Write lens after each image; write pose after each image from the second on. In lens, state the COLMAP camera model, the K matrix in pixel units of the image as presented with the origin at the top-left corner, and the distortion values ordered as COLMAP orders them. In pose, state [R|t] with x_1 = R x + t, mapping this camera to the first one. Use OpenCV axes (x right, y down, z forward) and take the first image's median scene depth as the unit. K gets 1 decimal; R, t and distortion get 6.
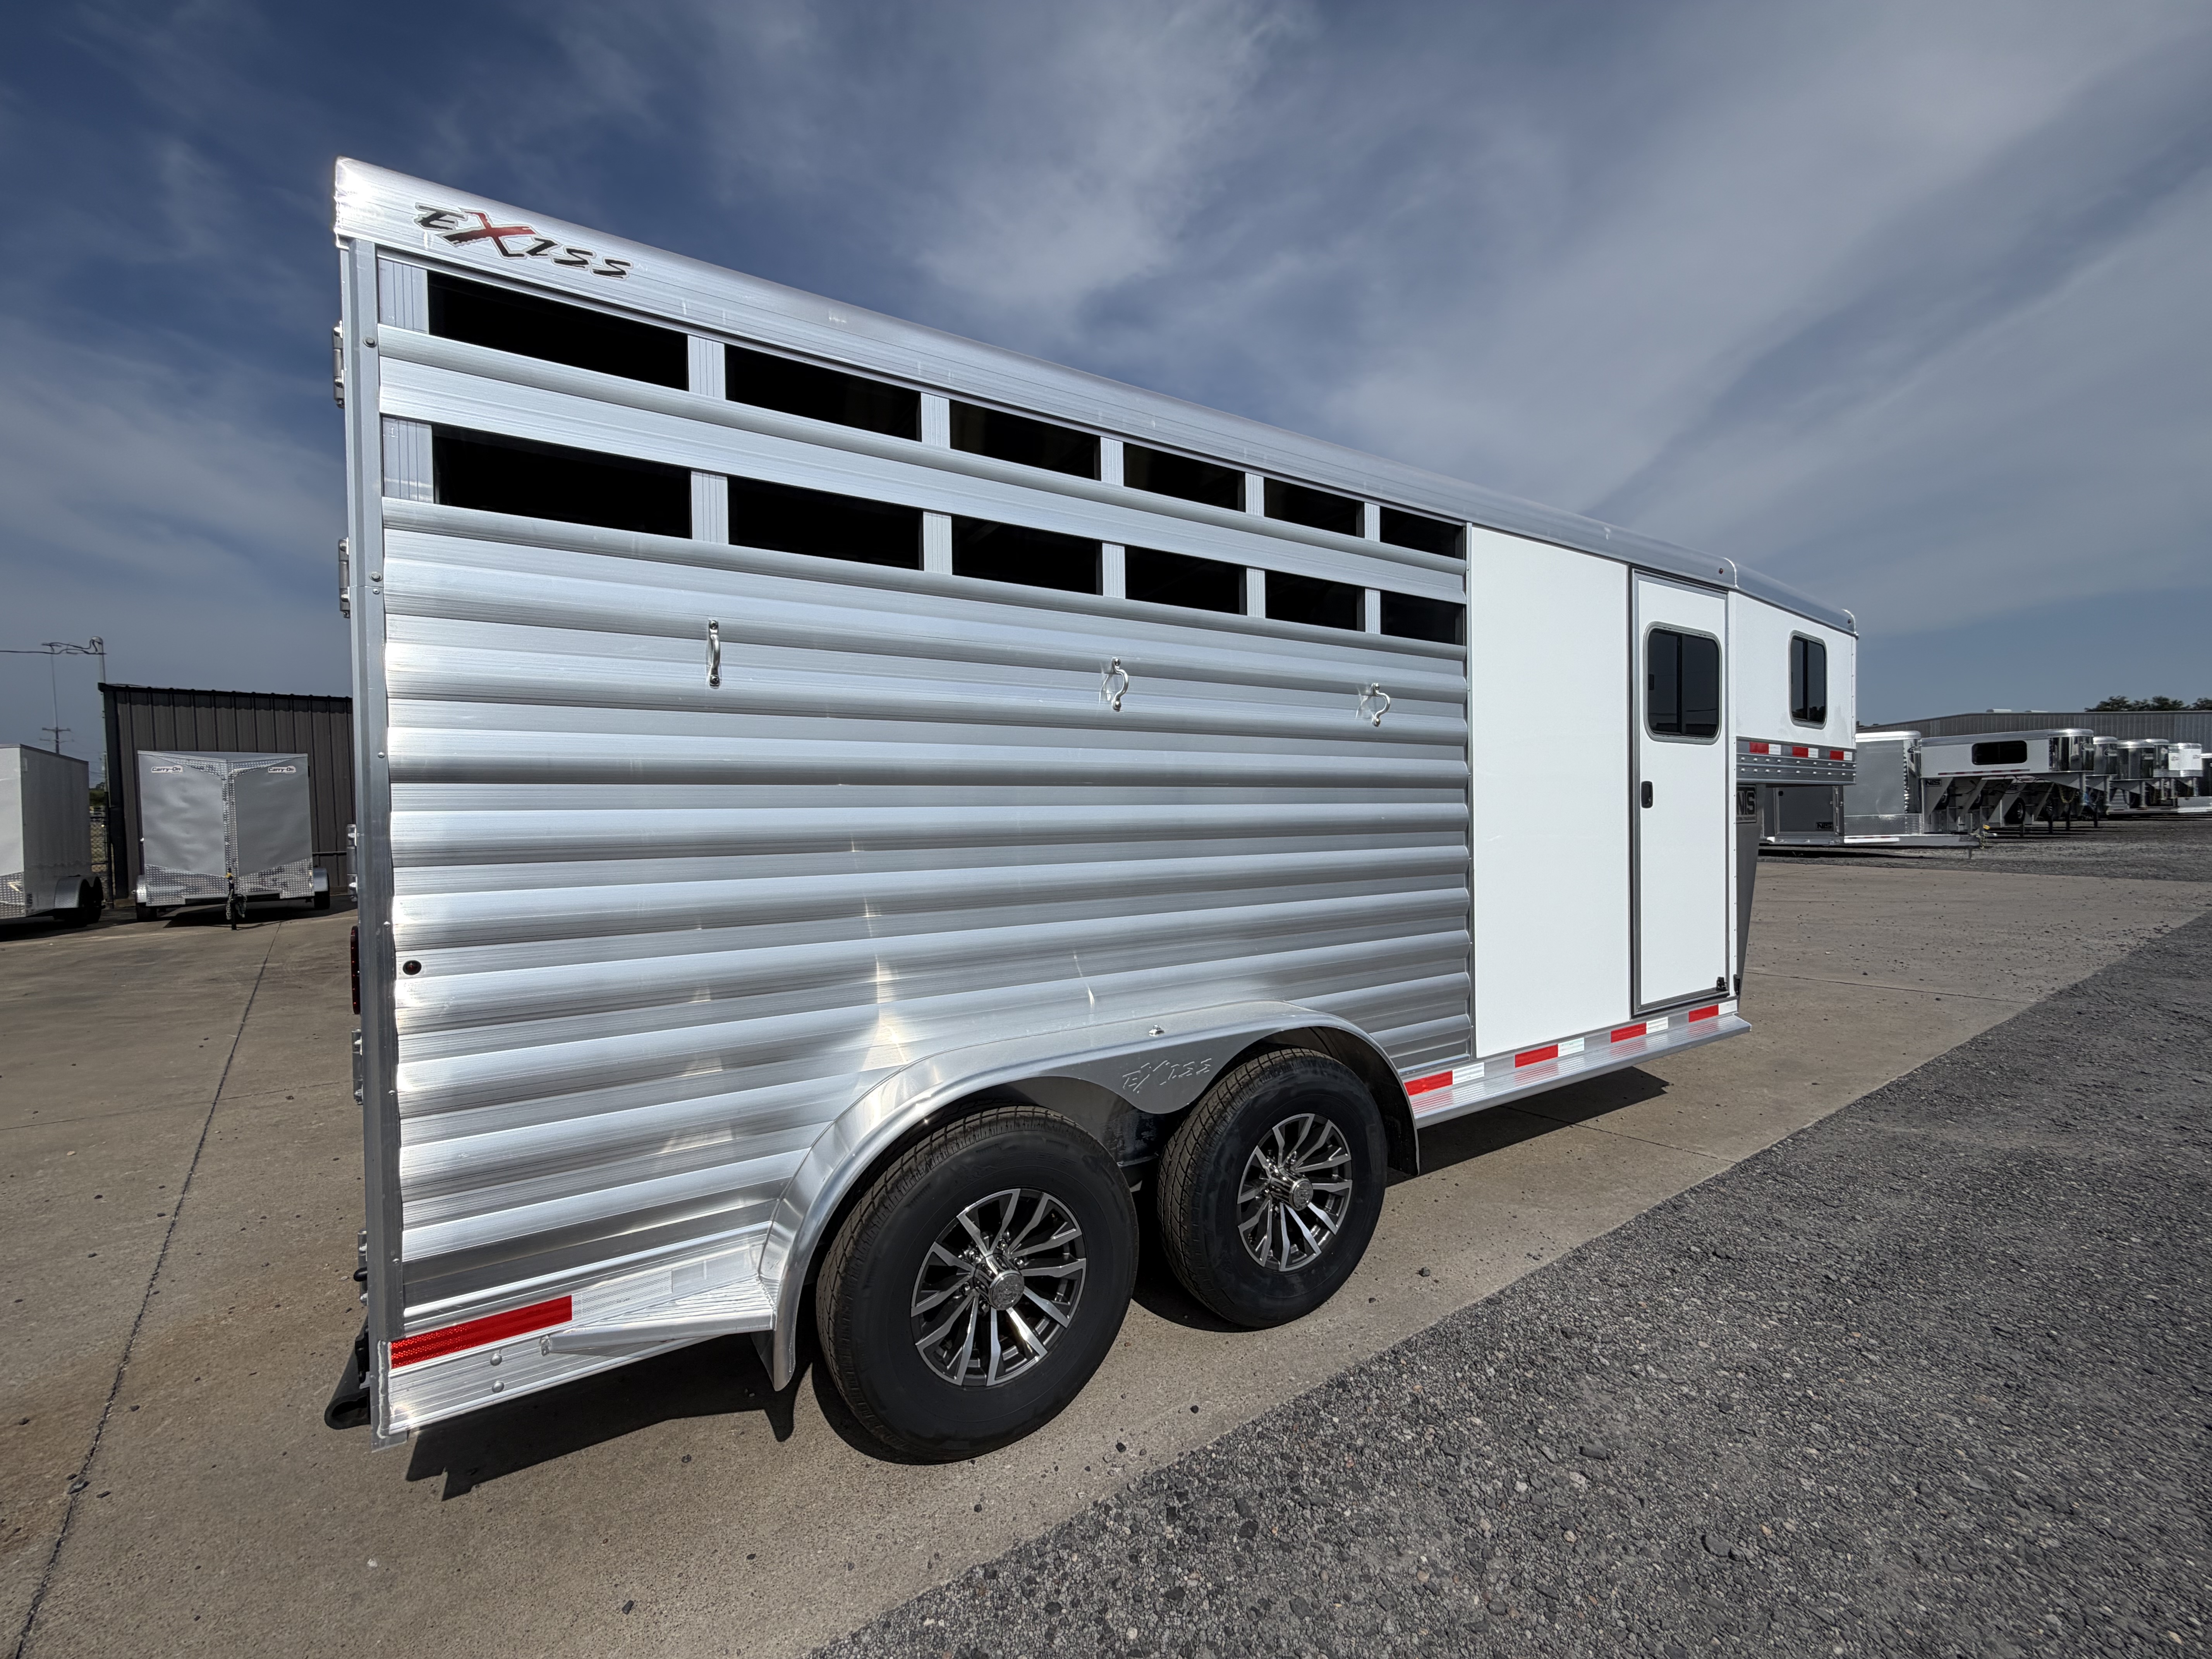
lens RADIAL K [[882.1, 0, 1103.7], [0, 882.1, 828.5], [0, 0, 1]] dist [0.000794, 0.000003]
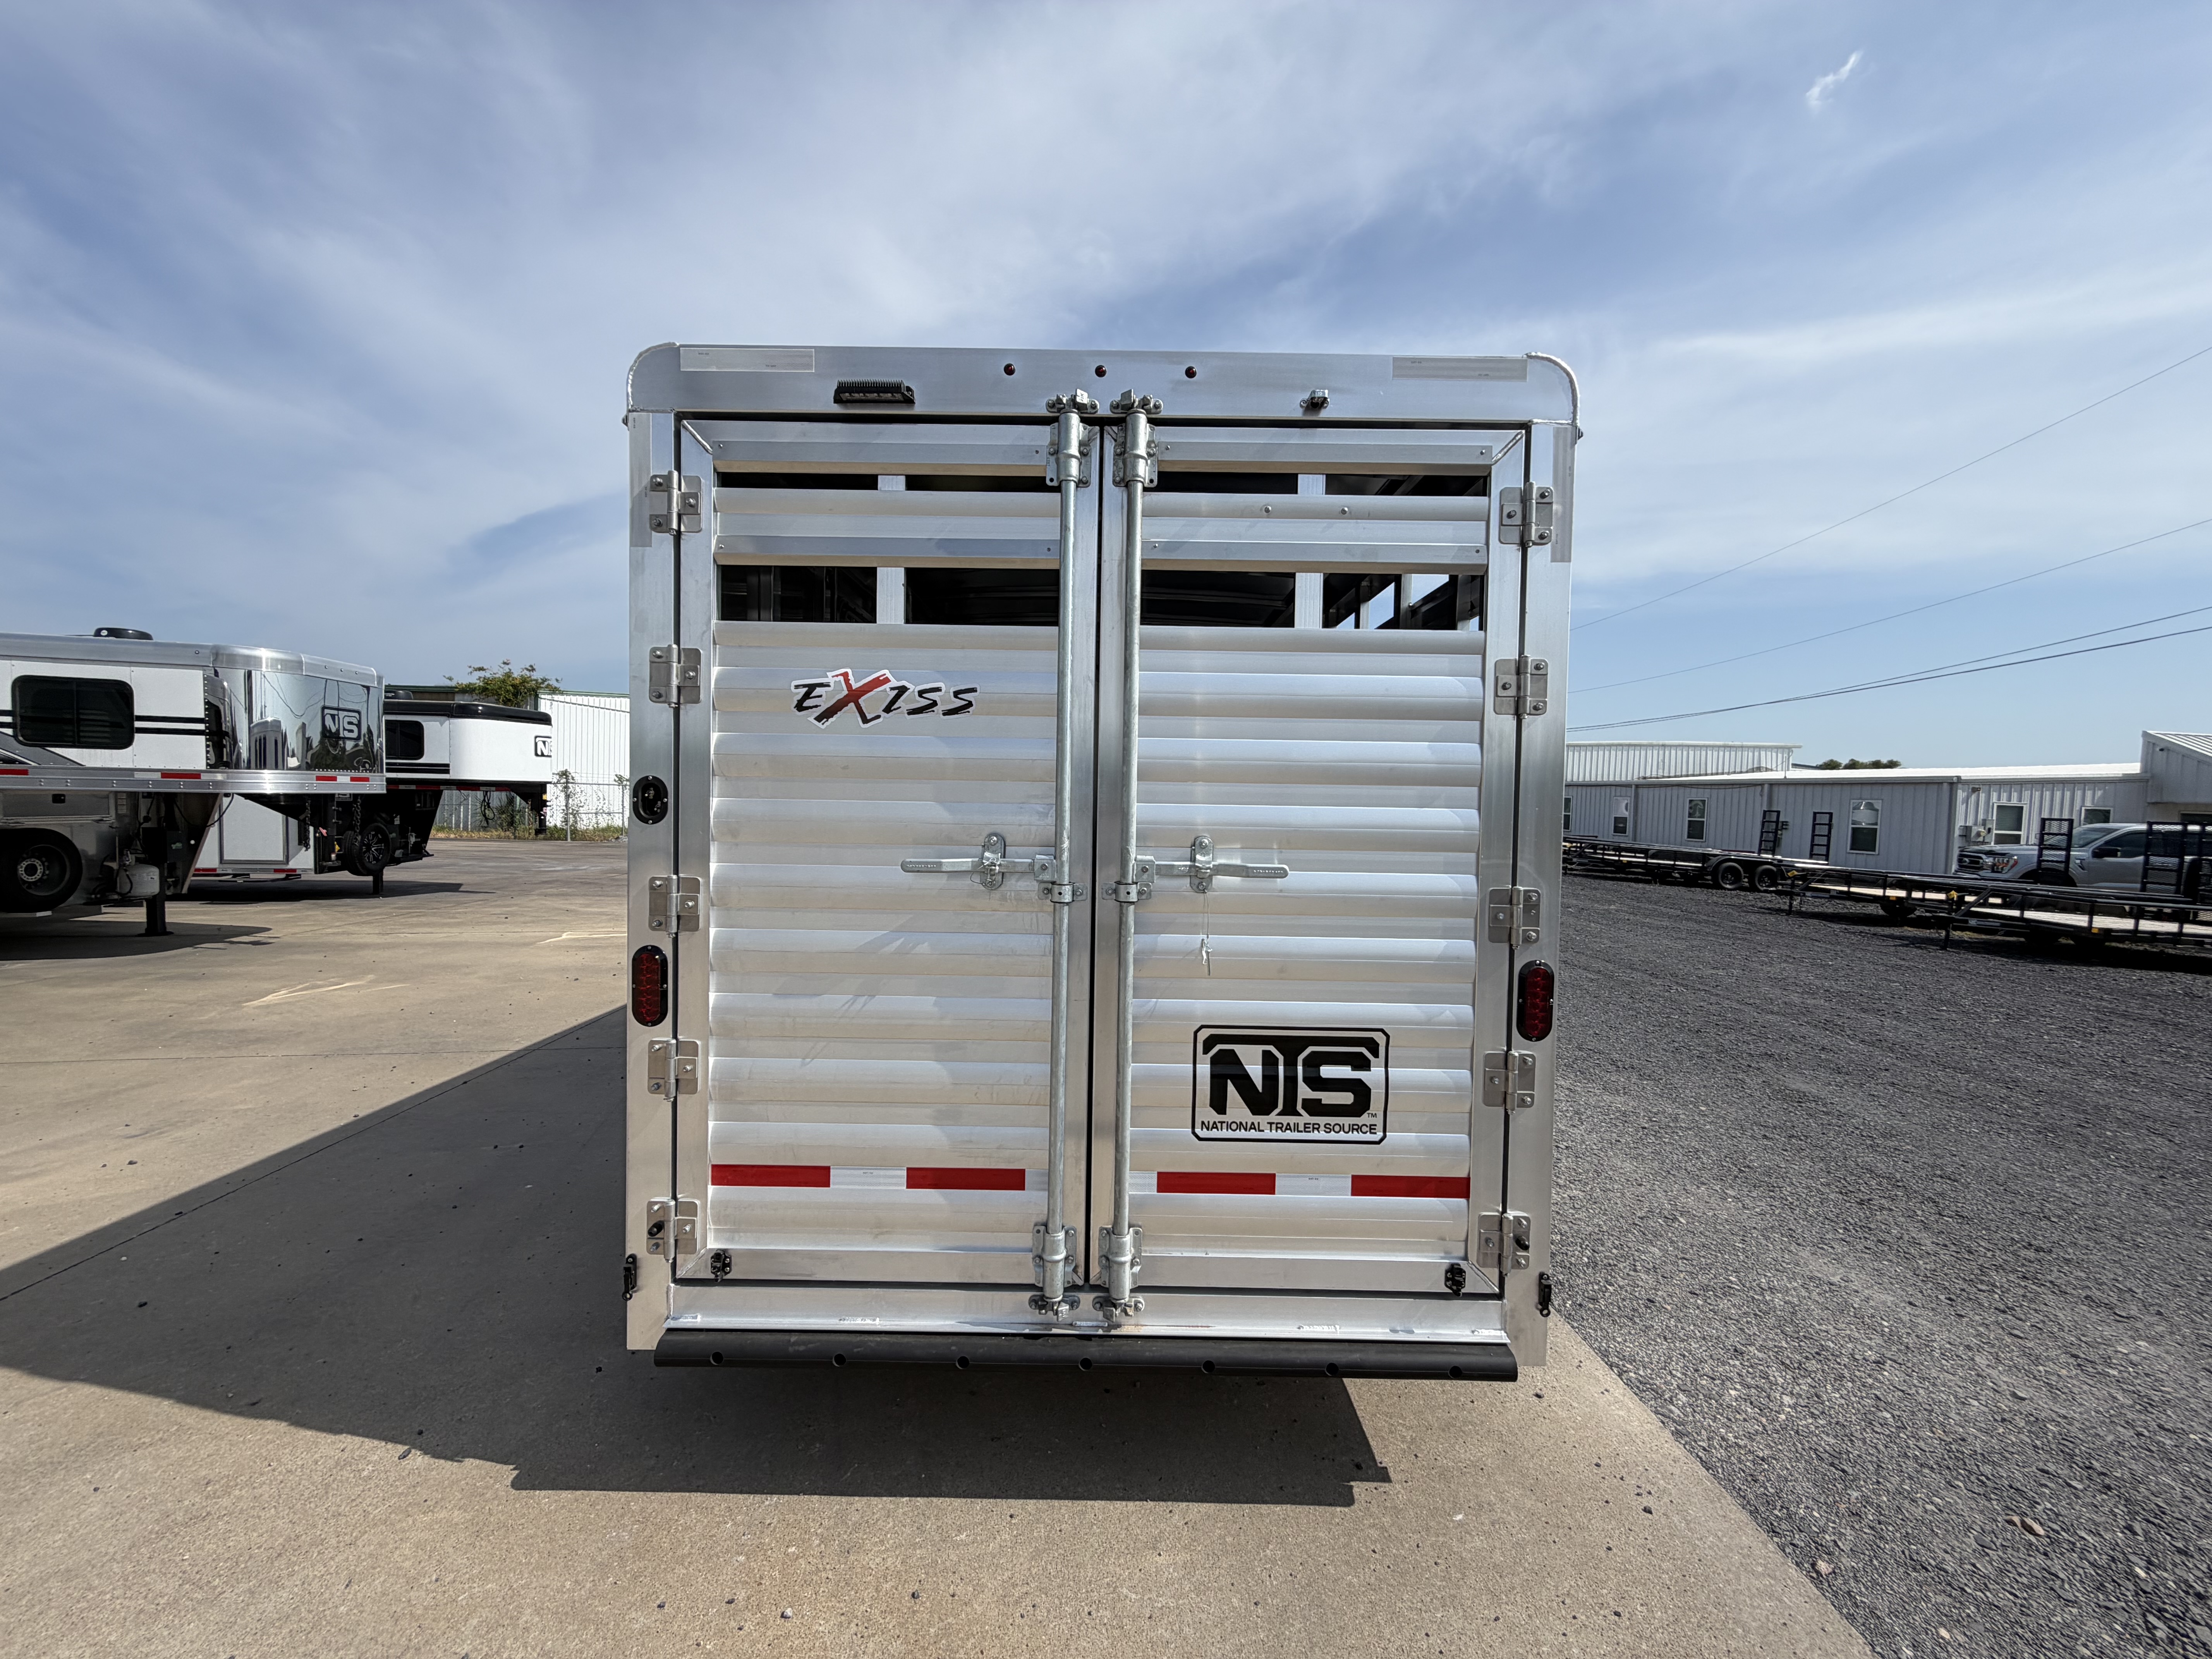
lens RADIAL K [[882.1, 0, 1103.7], [0, 882.1, 828.5], [0, 0, 1]] dist [0.000794, 0.000003]
pose [[0.523483, 0.004005, 0.852027, -1.507002], [-0.014131, 0.999892, 0.003982, -0.049403], [-0.851919, -0.014124, 0.523483, 0.585470]]
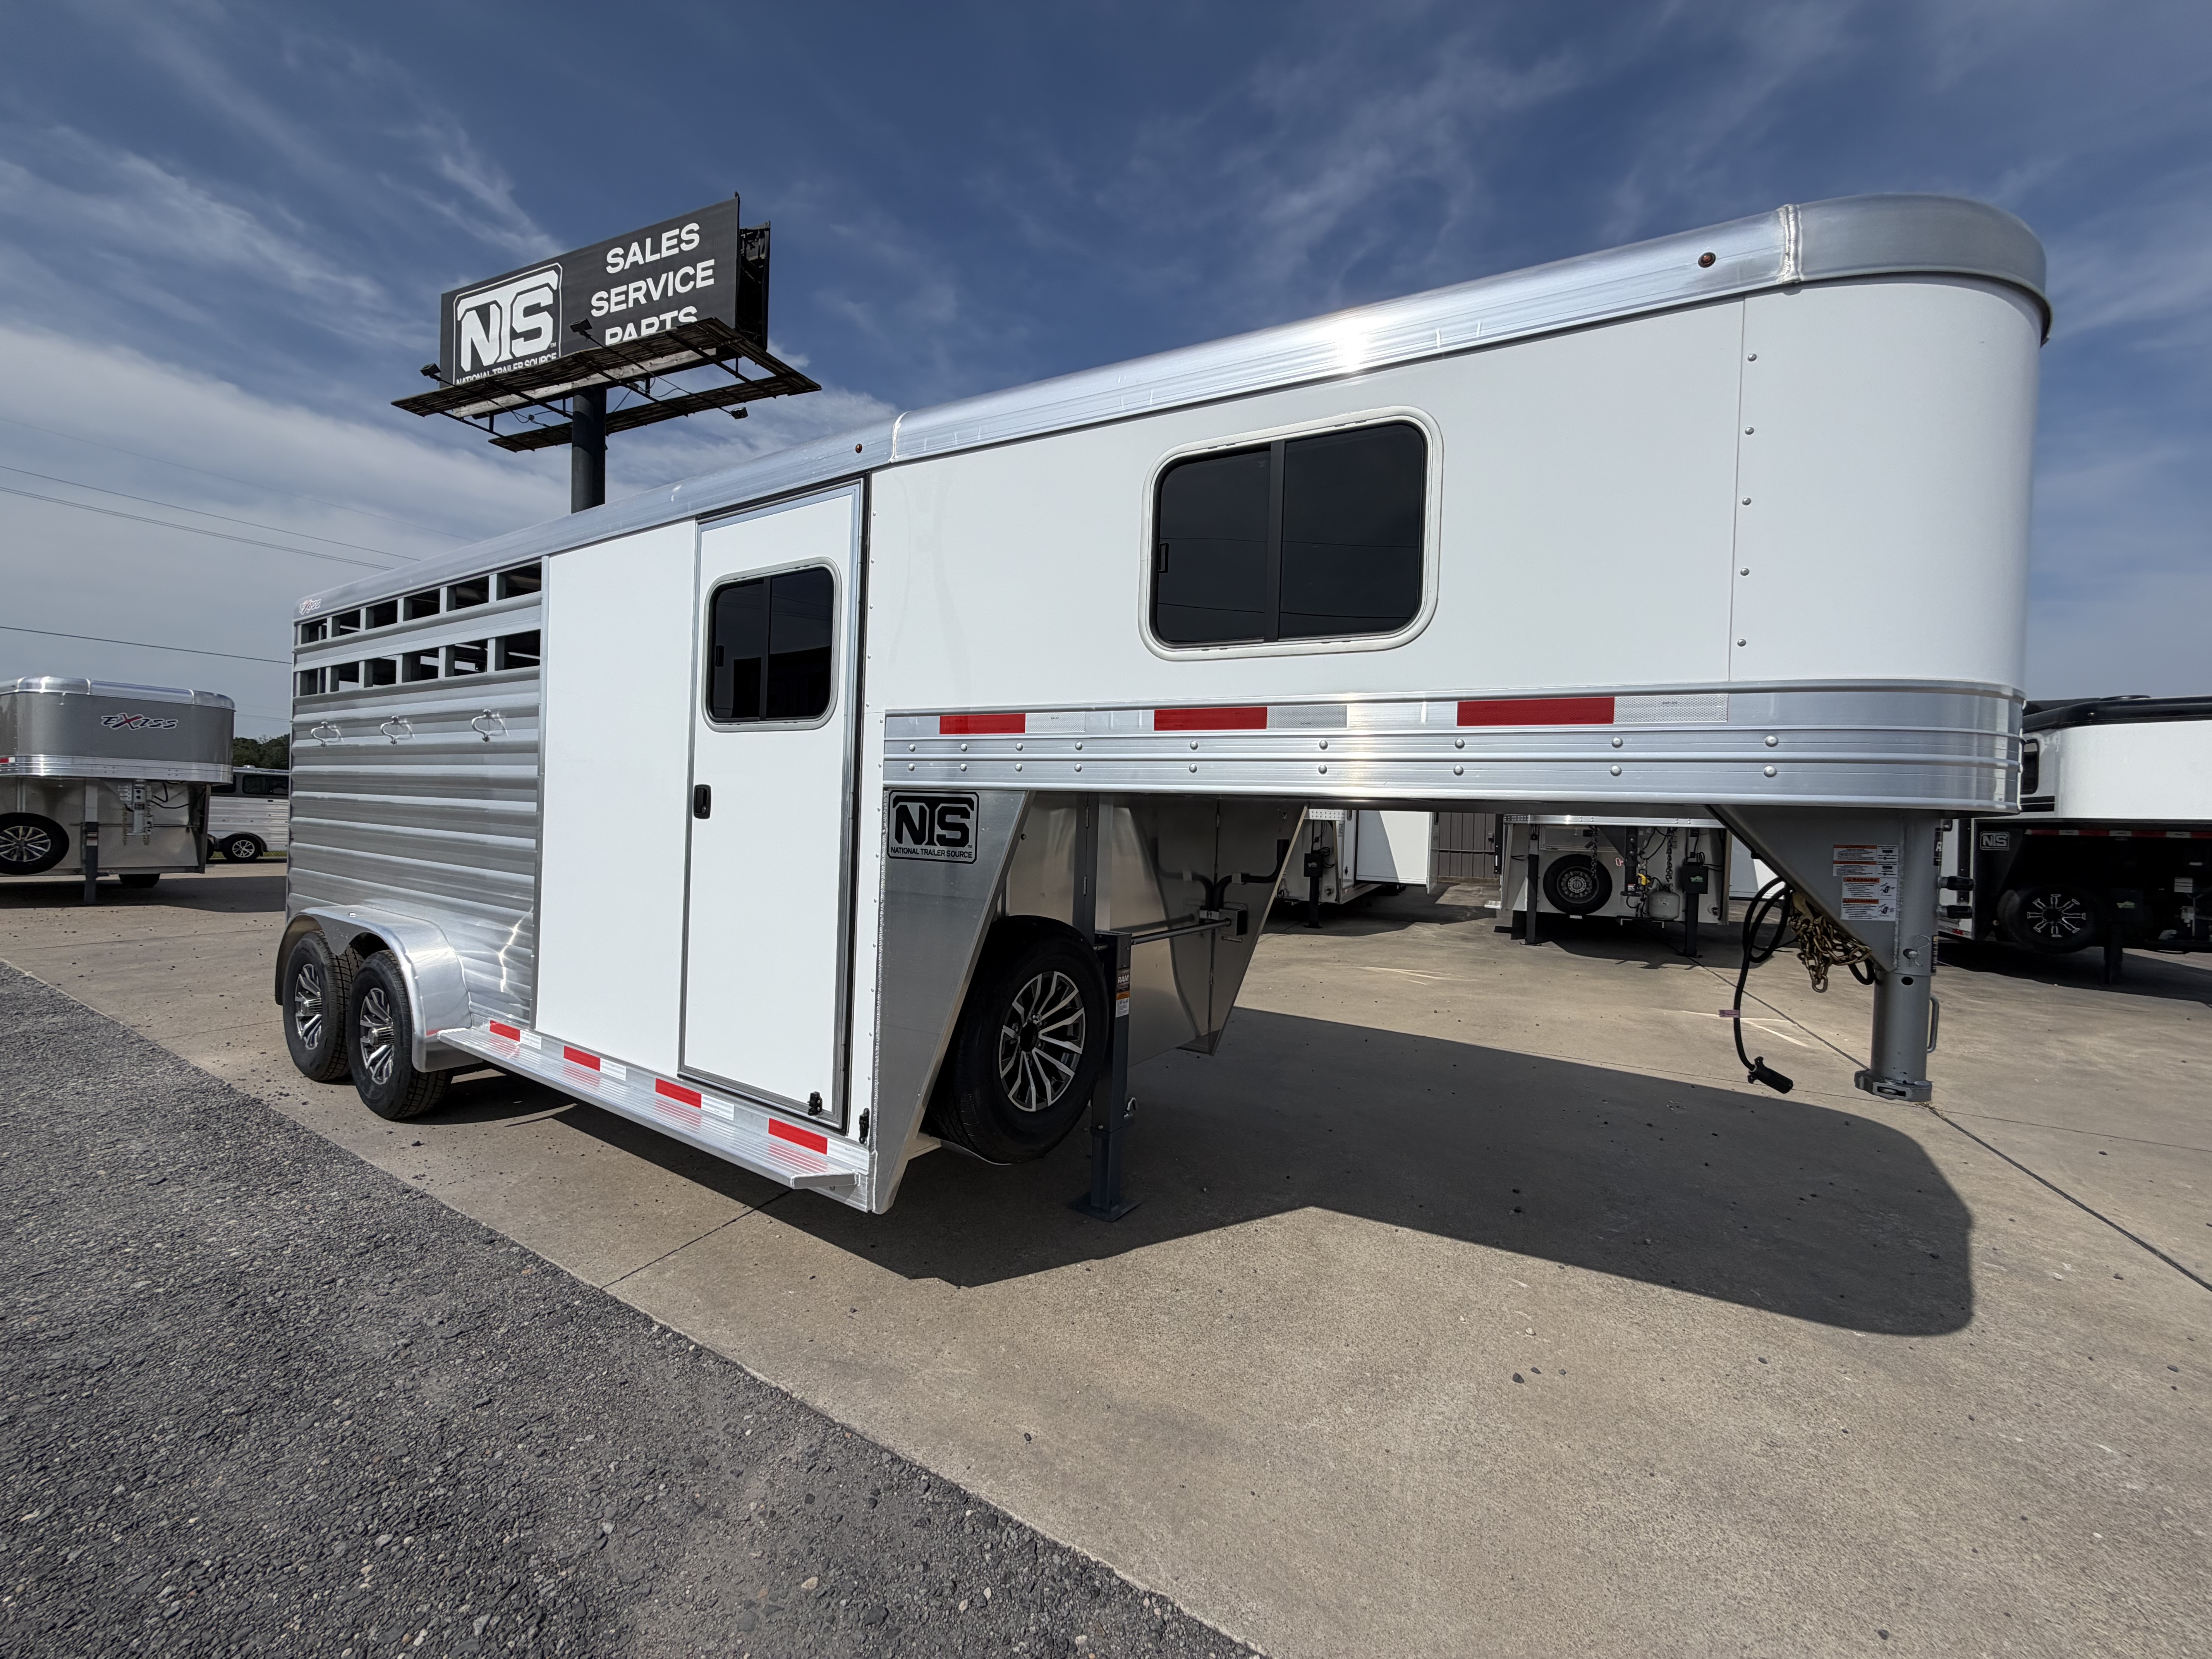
lens RADIAL K [[882.1, 0, 1103.7], [0, 882.1, 828.5], [0, 0, 1]] dist [0.000794, 0.000003]
pose [[0.425526, 0.041092, -0.904013, 2.319783], [-0.059185, 0.998093, 0.017509, -0.077463], [0.903009, 0.046053, 0.427147, 1.551886]]
